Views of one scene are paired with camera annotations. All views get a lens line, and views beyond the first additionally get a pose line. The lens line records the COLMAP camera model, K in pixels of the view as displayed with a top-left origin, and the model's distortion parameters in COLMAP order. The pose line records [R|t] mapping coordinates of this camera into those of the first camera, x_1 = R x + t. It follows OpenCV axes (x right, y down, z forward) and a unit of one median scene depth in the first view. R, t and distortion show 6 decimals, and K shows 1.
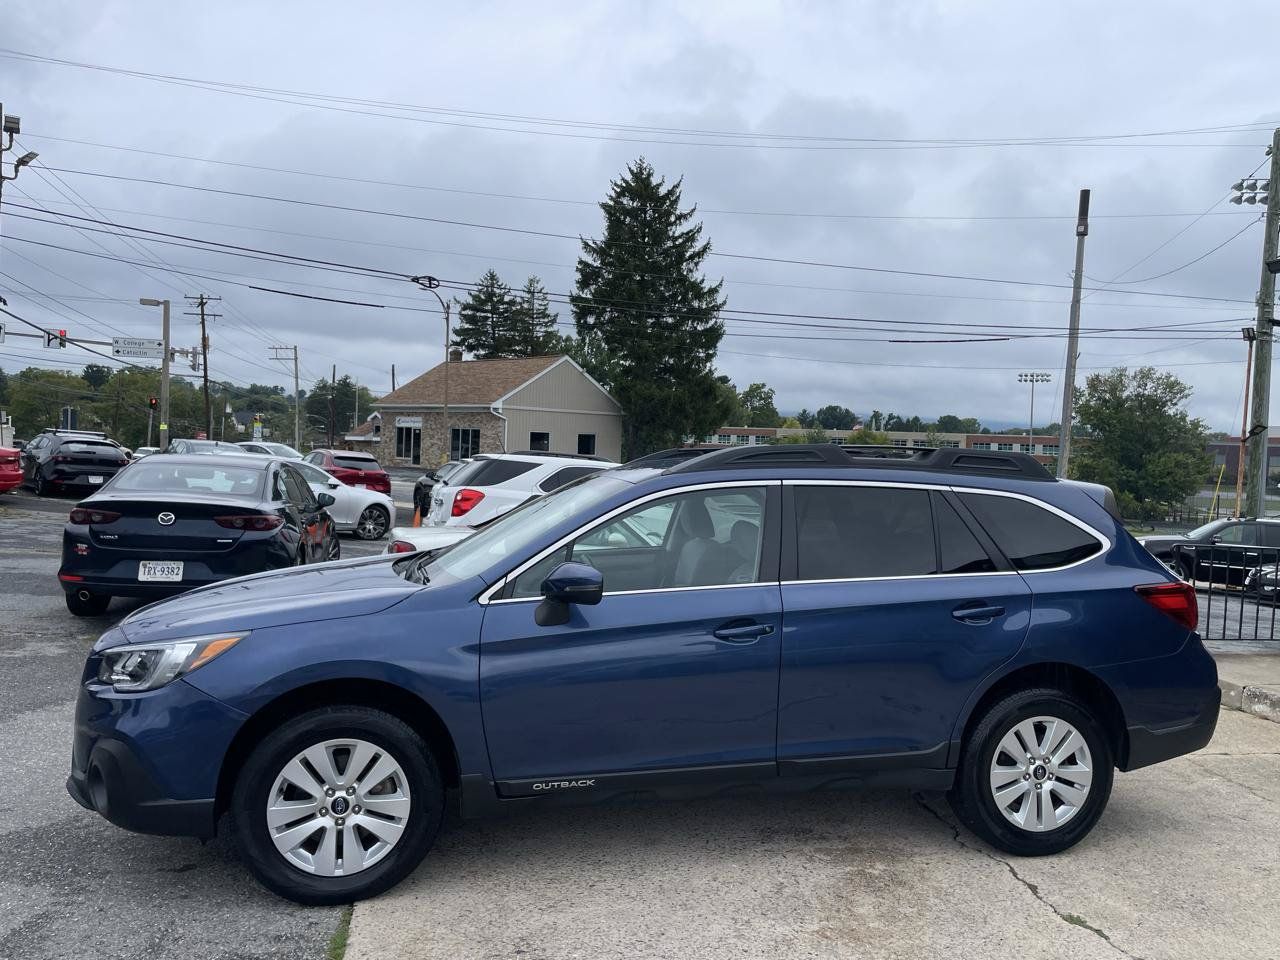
lens RADIAL K [[968.1, 0, 647.0], [0, 968.1, 474.2], [0, 0, 1]] dist [0.087168, -0.115658]
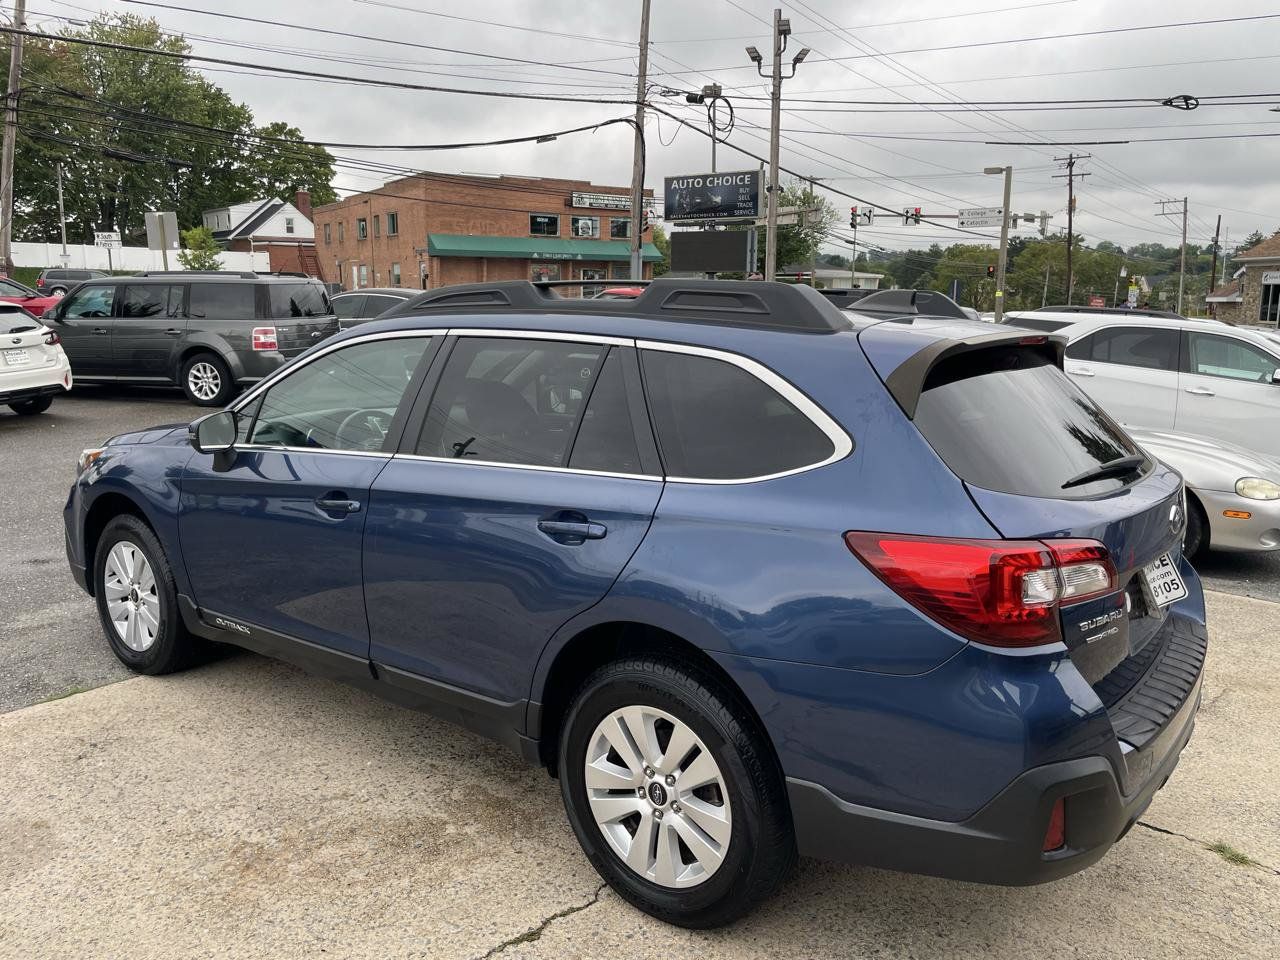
lens RADIAL K [[968.1, 0, 650.6], [0, 968.1, 463.3], [0, 0, 1]] dist [0.087168, -0.115658]
pose [[0.640175, 0.100600, -0.761613, 0.068651], [-0.006241, 0.992037, 0.125791, 0.001091], [0.768203, -0.075775, 0.635706, 0.049219]]
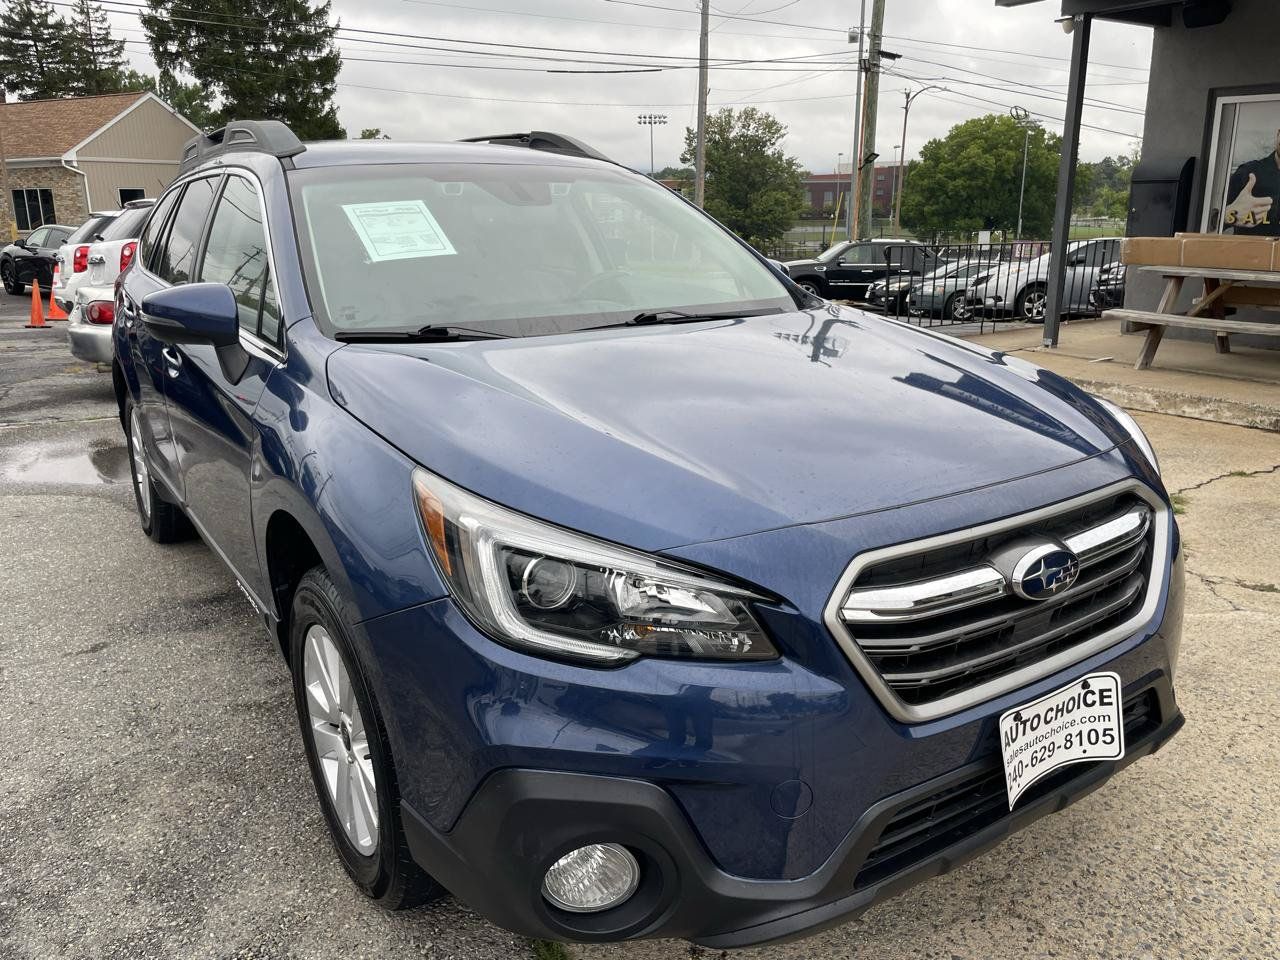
lens RADIAL K [[970.2, 0, 655.9], [0, 970.2, 476.1], [0, 0, 1]] dist [0.076802, -0.101431]
pose [[0.926618, -0.142112, 0.348115, -0.021045], [0.052709, 0.965777, 0.253960, 0.004136], [-0.372292, -0.216975, 0.902397, 0.004208]]
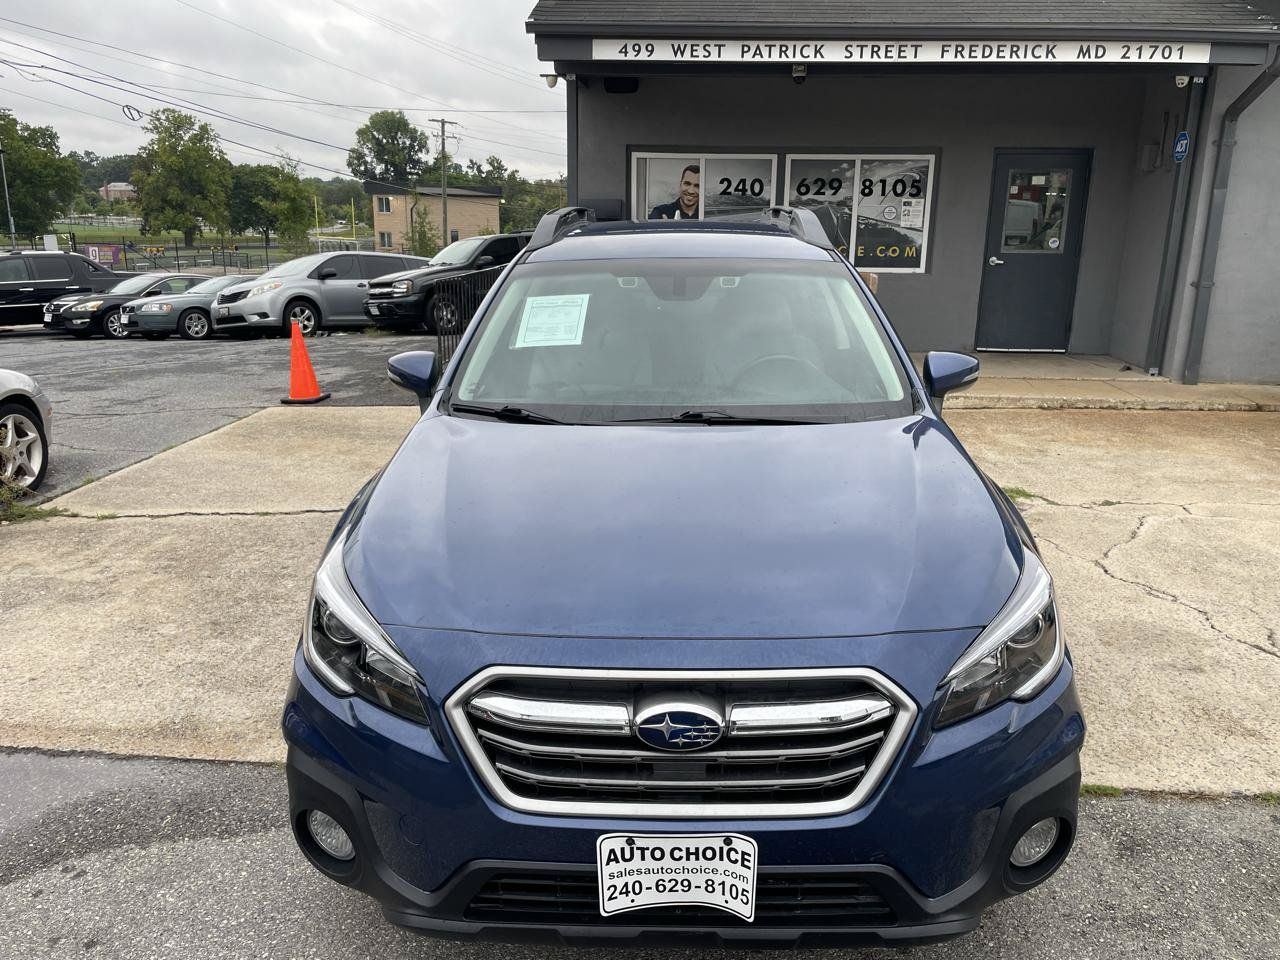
lens RADIAL K [[968.1, 0, 654.8], [0, 968.1, 466.3], [0, 0, 1]] dist [0.087168, -0.115658]
pose [[0.251271, -0.282451, 0.925789, -0.073796], [0.024475, 0.958024, 0.285642, -0.005546], [-0.967607, -0.049115, 0.247637, 0.072740]]
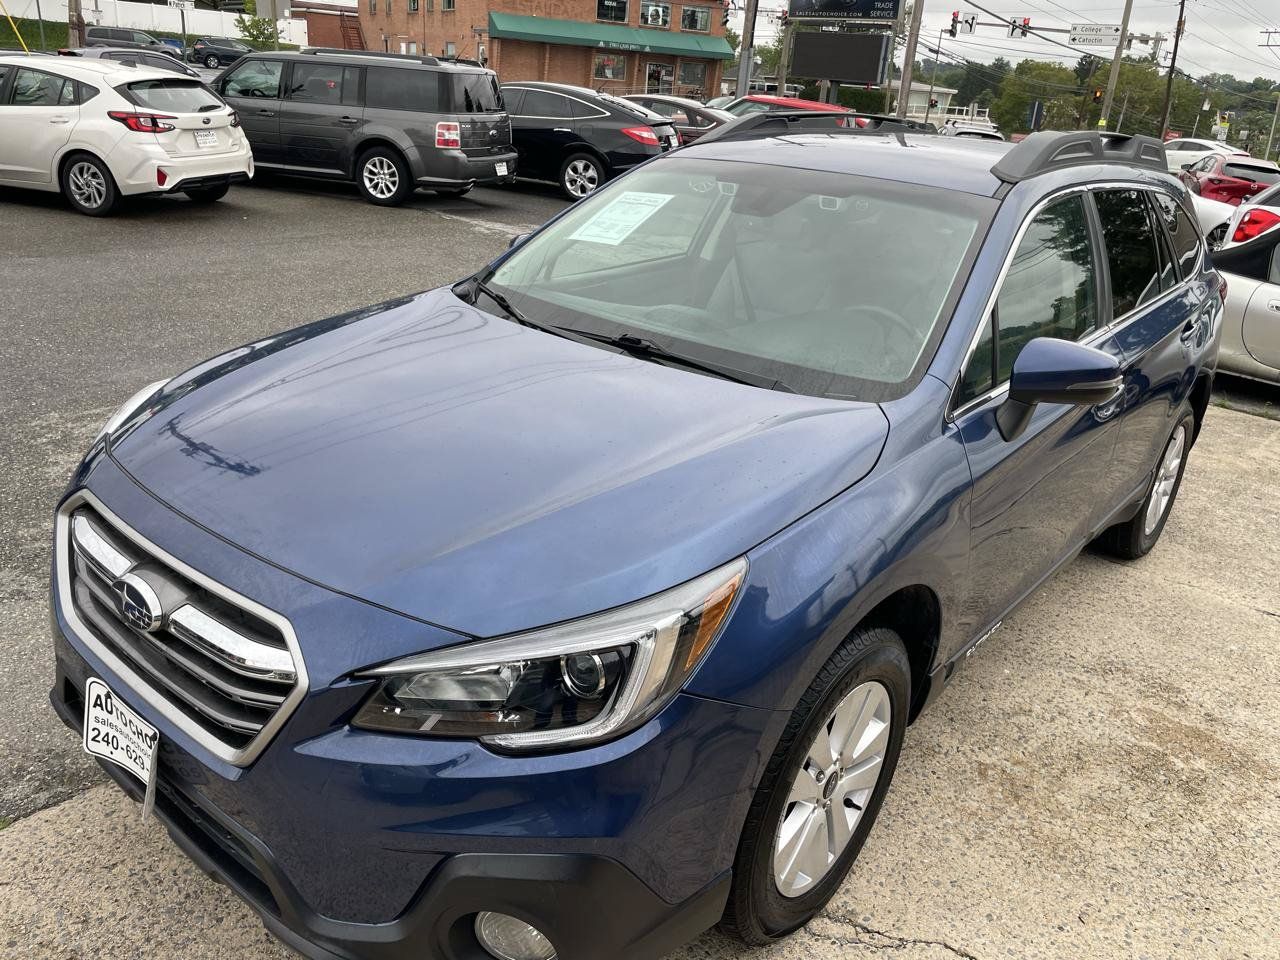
lens RADIAL K [[968.1, 0, 652.0], [0, 968.1, 464.0], [0, 0, 1]] dist [0.087168, -0.115658]
pose [[0.617613, 0.288257, -0.731753, 0.035035], [-0.072156, 0.947256, 0.312249, -0.000496], [0.783165, -0.140049, 0.605837, 0.021307]]
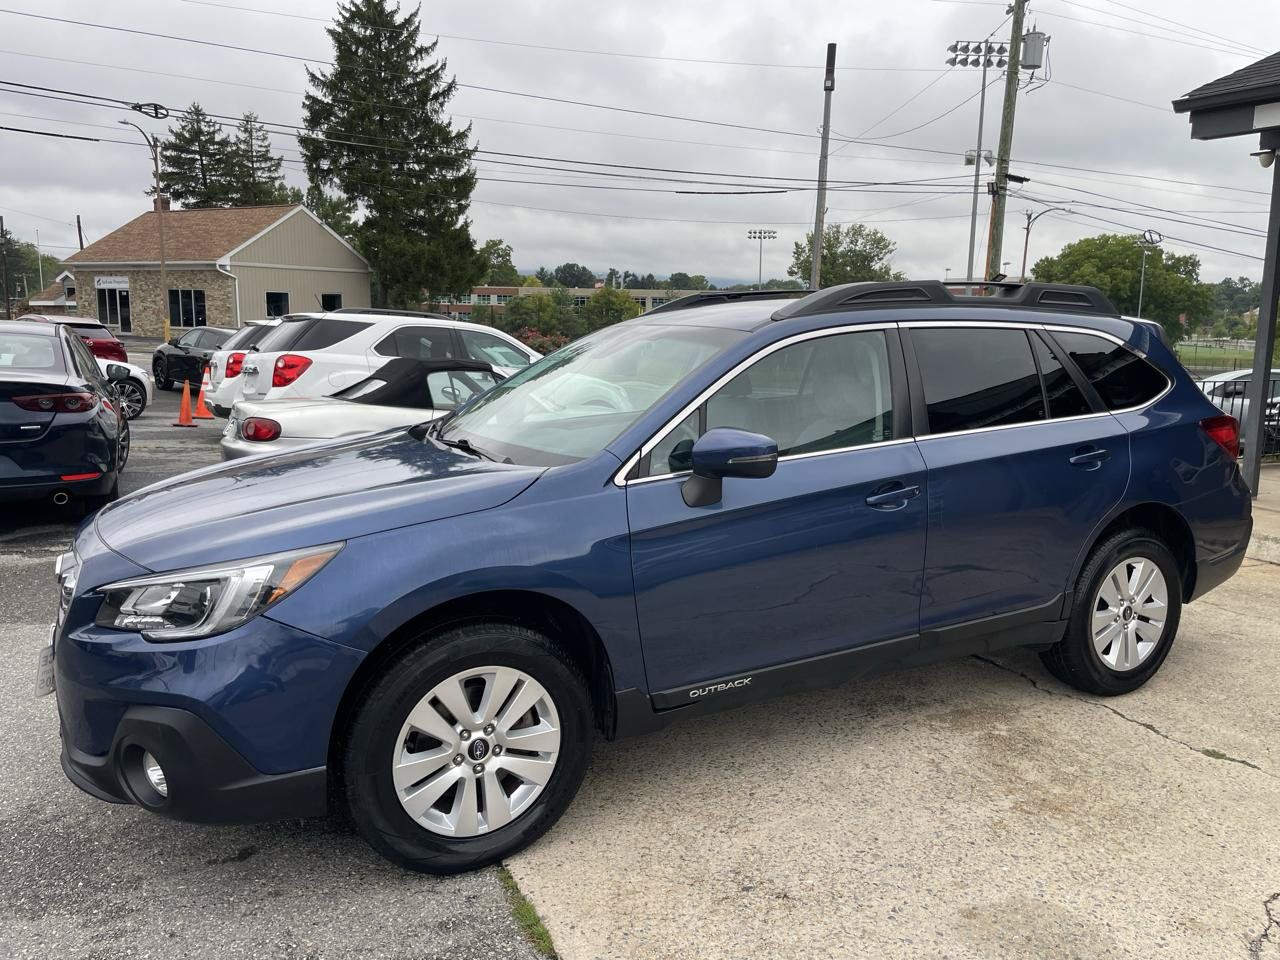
lens RADIAL K [[968.1, 0, 654.7], [0, 968.1, 463.7], [0, 0, 1]] dist [0.087168, -0.115658]
pose [[0.961734, -0.063263, 0.266580, -0.025143], [0.027551, 0.990375, 0.135637, 0.000570], [-0.272595, -0.123102, 0.954221, 0.016342]]
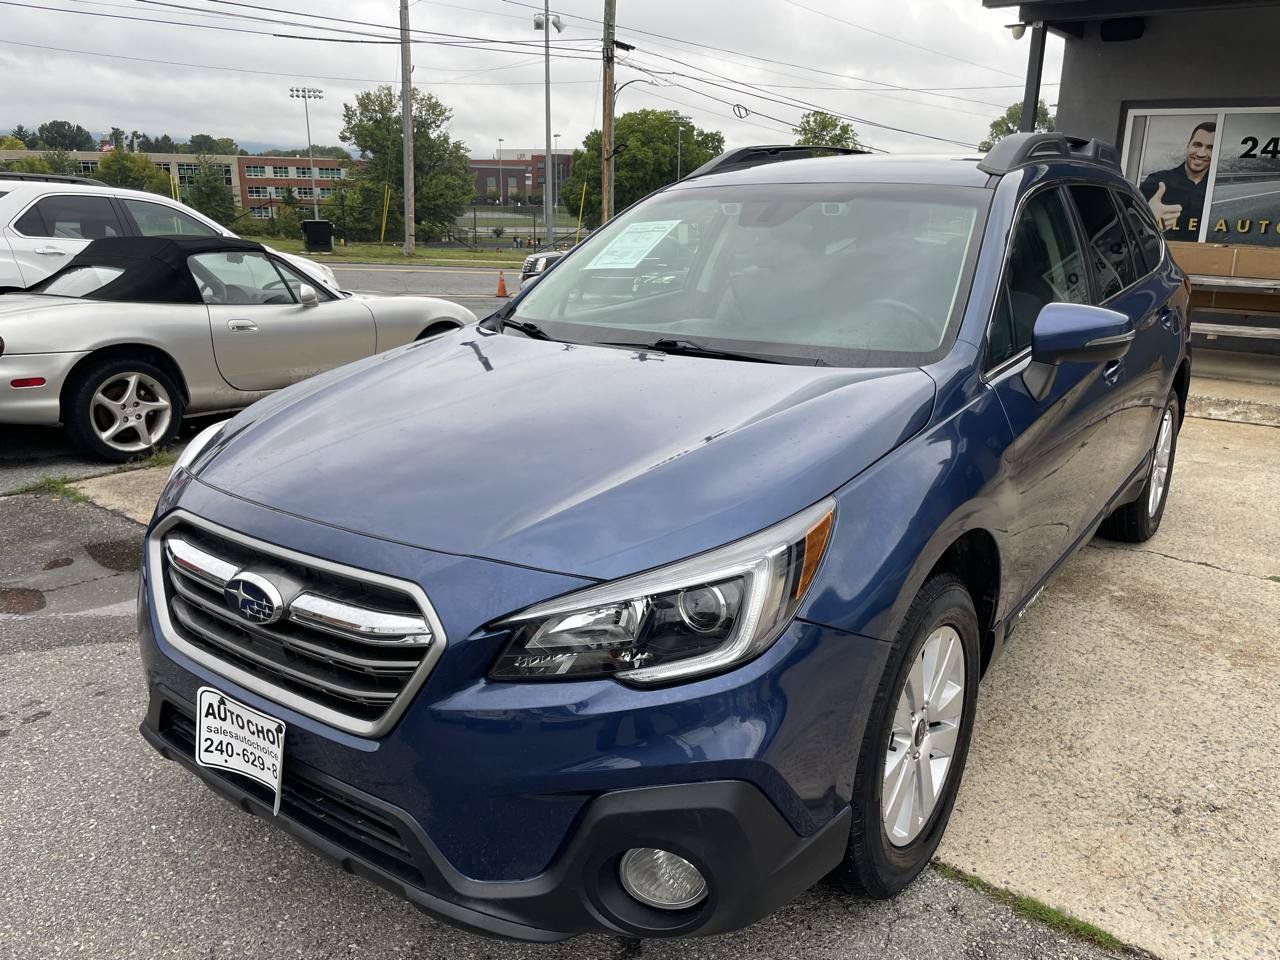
lens RADIAL K [[968.1, 0, 649.9], [0, 968.1, 469.7], [0, 0, 1]] dist [0.087168, -0.115658]
pose [[0.755925, -0.204257, 0.621977, -0.053657], [0.032515, 0.960622, 0.275950, 0.000147], [-0.653850, -0.188374, 0.732800, 0.046681]]
